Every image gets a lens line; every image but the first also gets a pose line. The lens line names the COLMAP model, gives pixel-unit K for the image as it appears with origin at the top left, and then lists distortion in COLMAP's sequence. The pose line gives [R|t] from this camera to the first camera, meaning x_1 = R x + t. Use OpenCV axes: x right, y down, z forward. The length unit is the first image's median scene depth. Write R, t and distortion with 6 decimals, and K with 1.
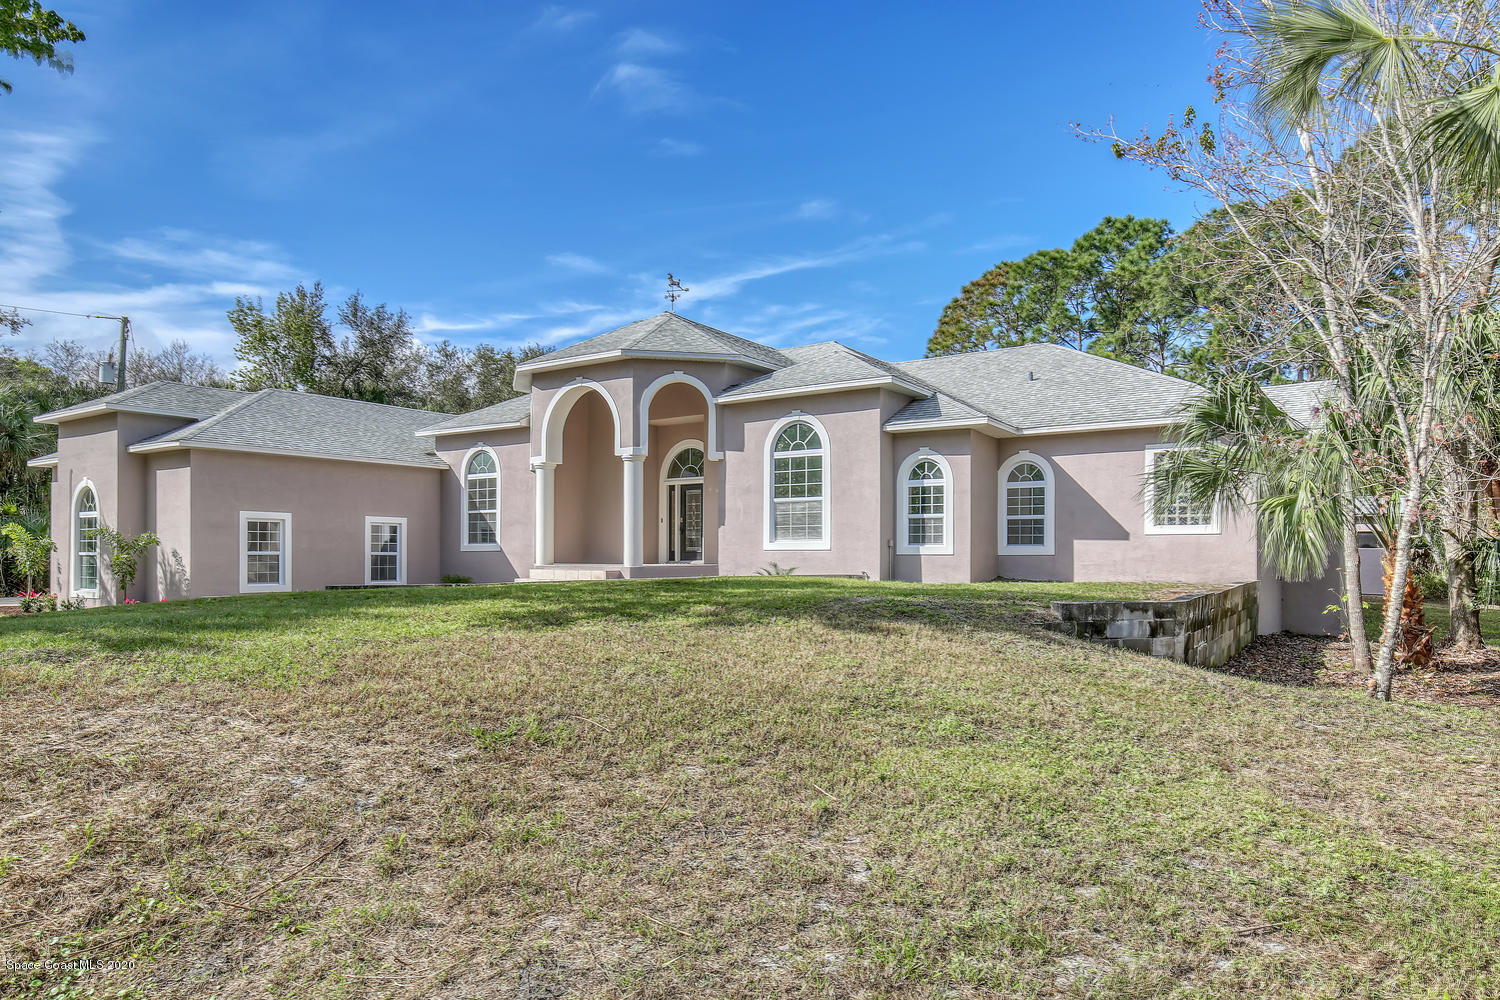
lens RADIAL K [[1054.8, 0, 750.0], [0, 1054.8, 500.0], [0, 0, 1]] dist [0.000456, 0.000132]
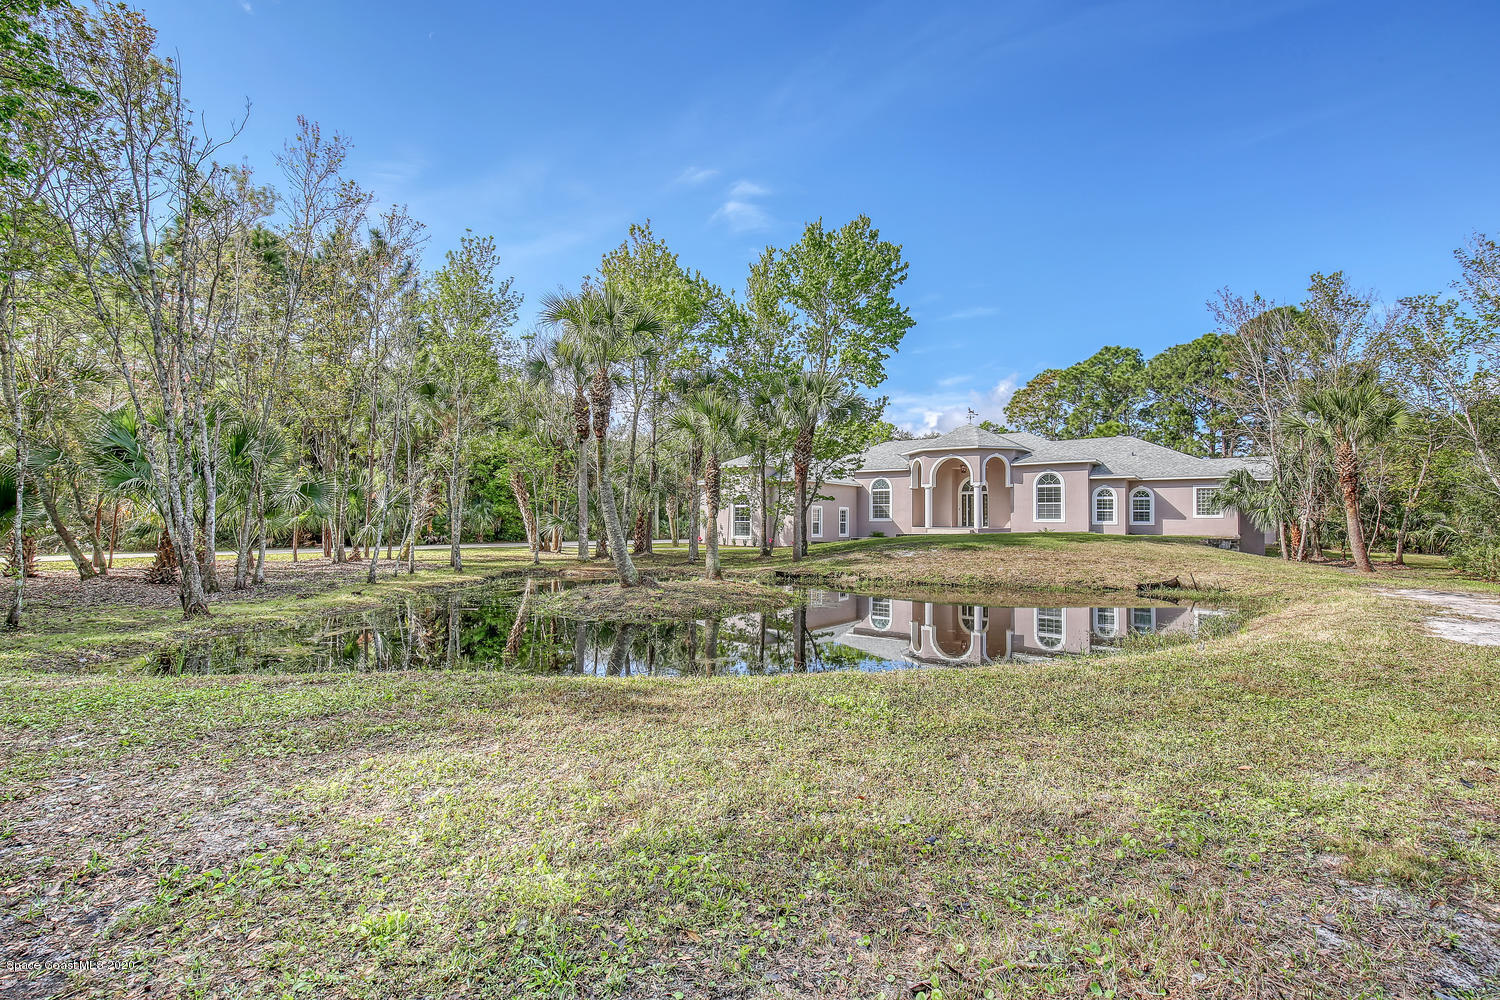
lens RADIAL K [[722.9, 0, 753.2], [0, 722.9, 516.0], [0, 0, 1]] dist [0.001577, 0.000713]
pose [[0.999756, 0.002910, -0.021886, -0.651150], [-0.001839, 0.998806, 0.048812, -0.055449], [0.022002, -0.048760, 0.998568, -0.814556]]
